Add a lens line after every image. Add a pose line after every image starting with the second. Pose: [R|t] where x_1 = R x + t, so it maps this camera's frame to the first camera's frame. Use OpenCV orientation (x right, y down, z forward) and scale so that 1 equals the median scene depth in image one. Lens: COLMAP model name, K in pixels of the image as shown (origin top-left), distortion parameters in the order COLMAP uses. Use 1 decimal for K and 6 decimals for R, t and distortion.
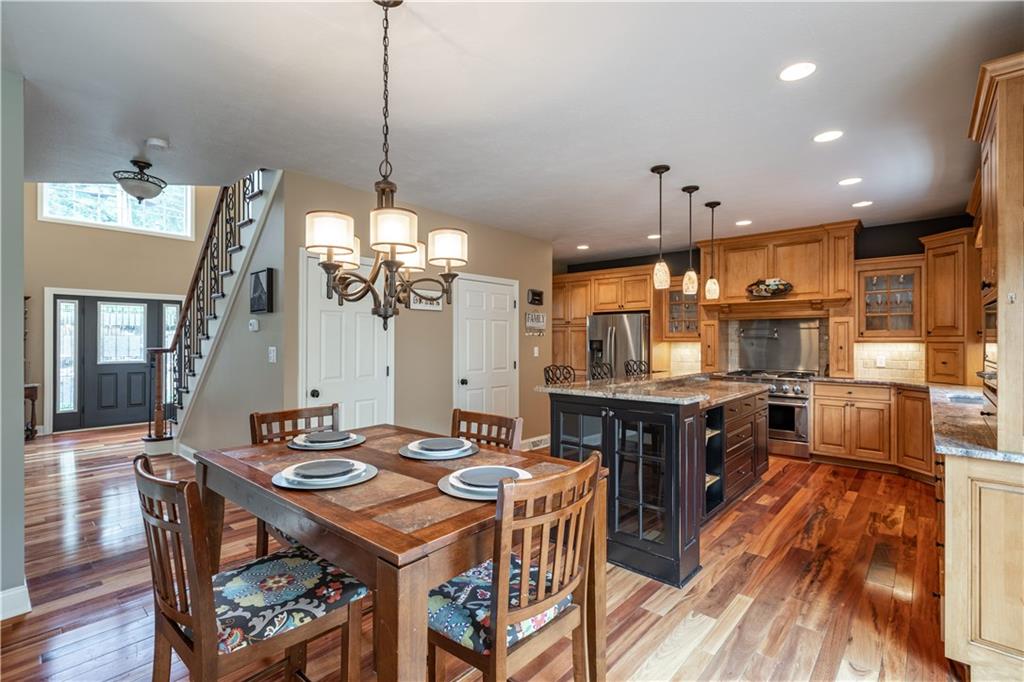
lens RADIAL K [[465.9, 0, 502.0], [0, 465.9, 336.6], [0, 0, 1]] dist [0.003739, -0.002899]
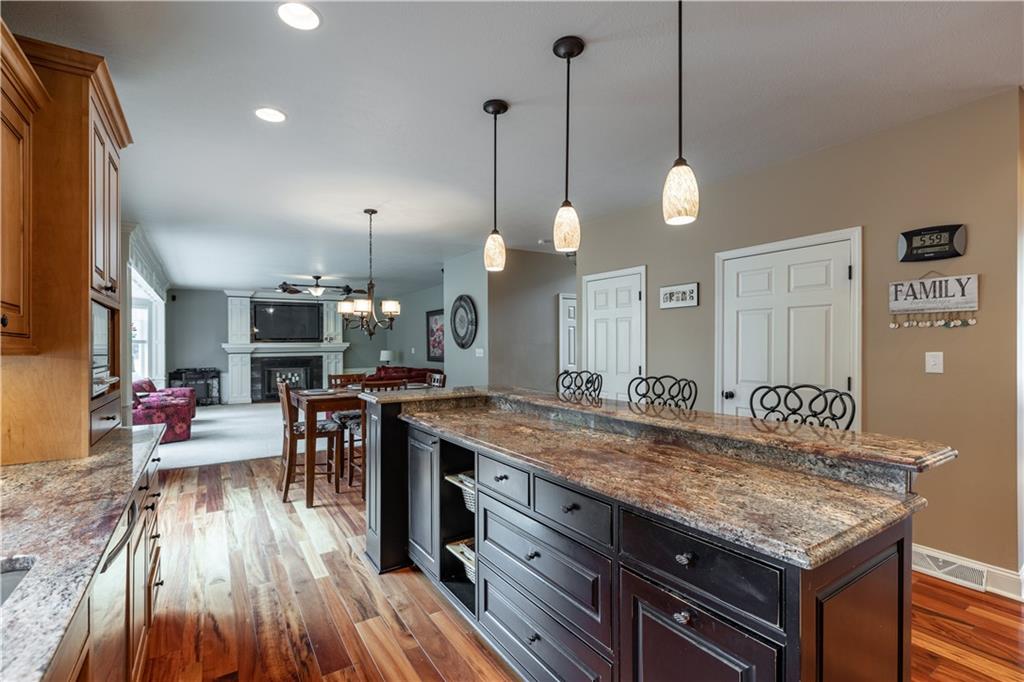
lens RADIAL K [[465.9, 0, 511.7], [0, 465.9, 339.0], [0, 0, 1]] dist [0.003739, -0.002899]
pose [[-0.252872, -0.012517, -0.967419, 0.697336], [0.013941, 0.999765, -0.016580, 0.012346], [0.967399, -0.017679, -0.252638, 0.811695]]
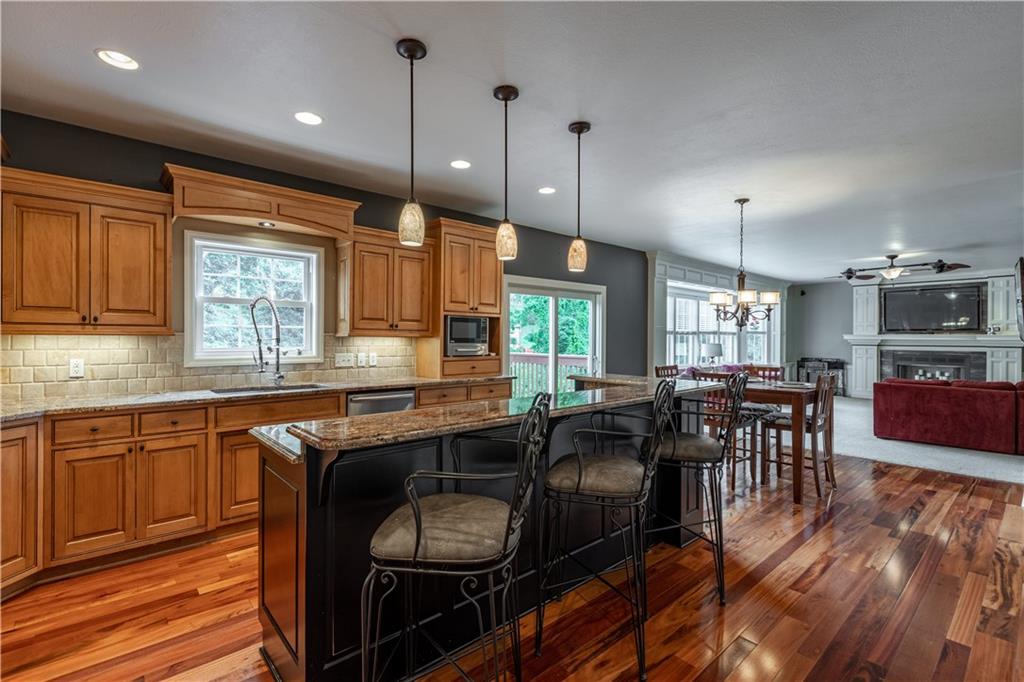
lens RADIAL K [[465.9, 0, 506.7], [0, 465.9, 338.8], [0, 0, 1]] dist [0.003739, -0.002899]
pose [[-0.993135, -0.008657, 0.116653, 0.249349], [-0.008842, 0.999960, -0.001071, 0.012807], [-0.116639, -0.002095, -0.993172, 1.242723]]
